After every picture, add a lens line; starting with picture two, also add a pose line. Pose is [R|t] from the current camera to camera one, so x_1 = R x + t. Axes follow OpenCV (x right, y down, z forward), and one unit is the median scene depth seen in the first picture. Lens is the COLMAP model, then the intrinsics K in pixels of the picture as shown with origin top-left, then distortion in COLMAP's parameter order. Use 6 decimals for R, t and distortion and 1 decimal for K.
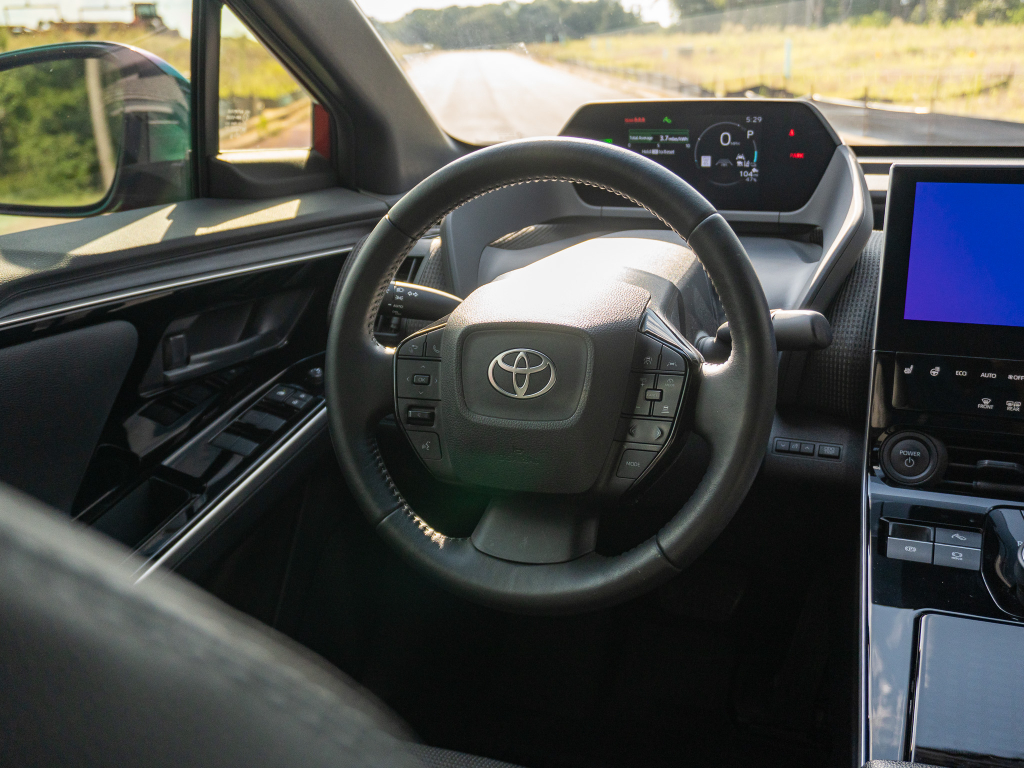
lens RADIAL K [[1045.1, 0, 512.0], [0, 1045.1, 384.0], [0, 0, 1]] dist [-0.005070, -0.005904]
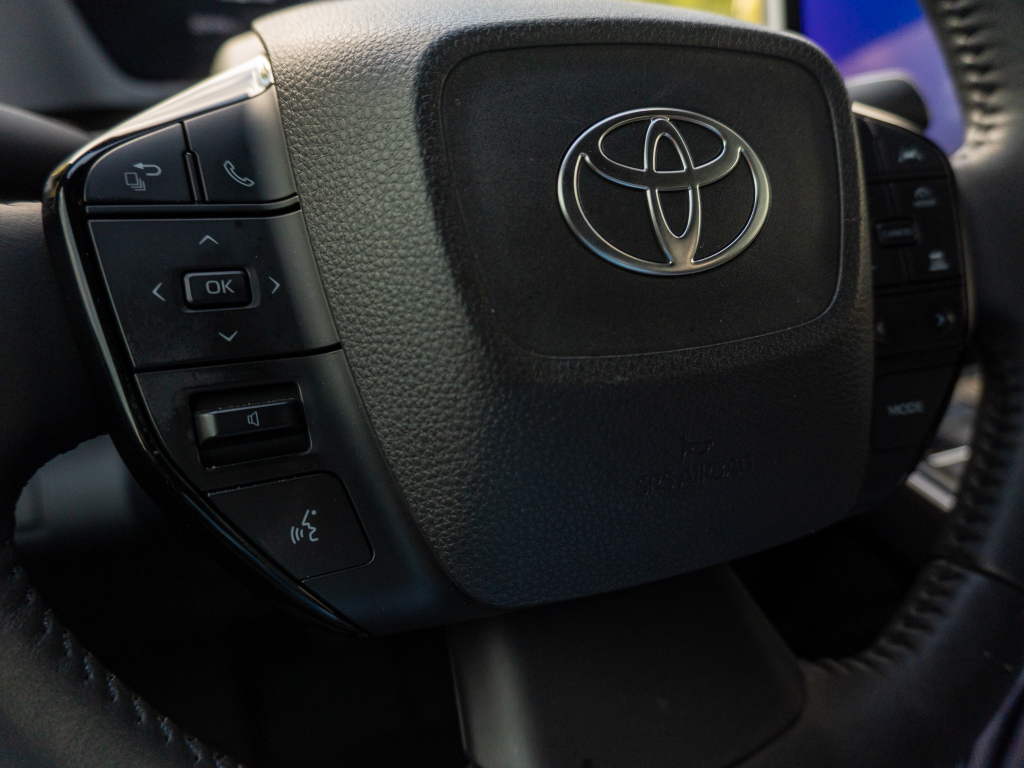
lens RADIAL K [[753.9, 0, 508.1], [0, 753.9, 384.6], [0, 0, 1]] dist [-0.029614, 0.009441]
pose [[0.725388, -0.177753, 0.664993, -0.158588], [0.181892, 0.981242, 0.063875, 0.020399], [-0.663873, 0.074623, 0.744113, 0.799273]]
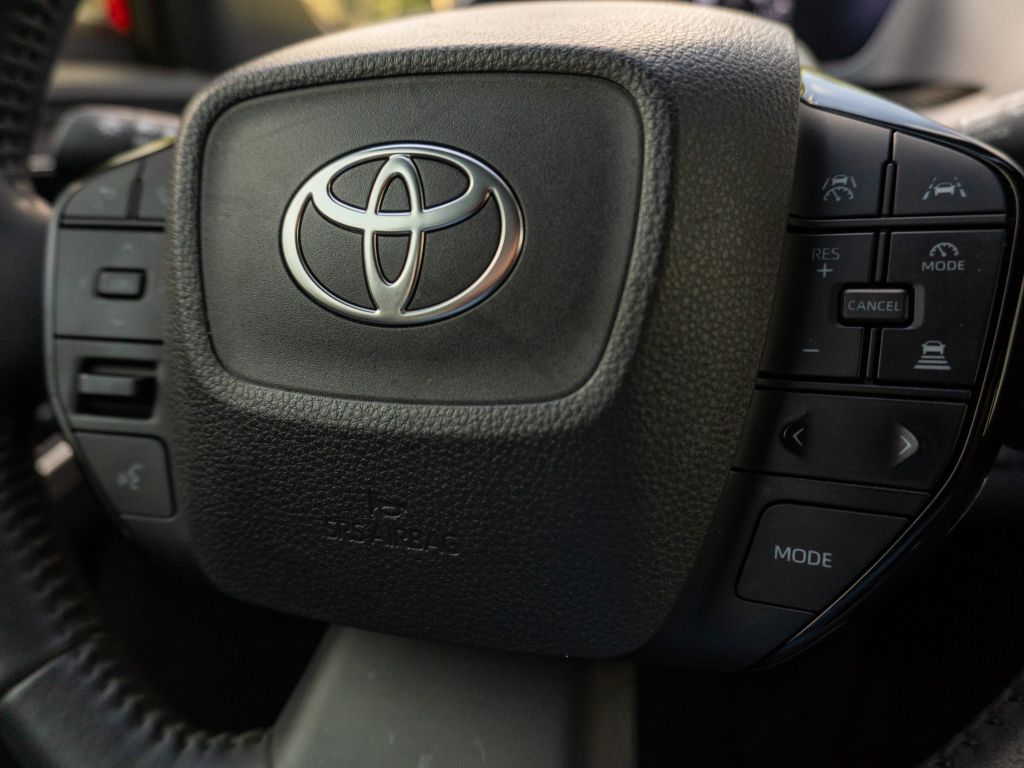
lens RADIAL K [[753.9, 0, 508.1], [0, 753.9, 384.6], [0, 0, 1]] dist [-0.029614, 0.009441]
pose [[0.998209, -0.001801, 0.059801, 0.025069], [0.001803, 0.999998, 0.000014, 0.028235], [-0.059801, 0.000093, 0.998210, 0.726261]]
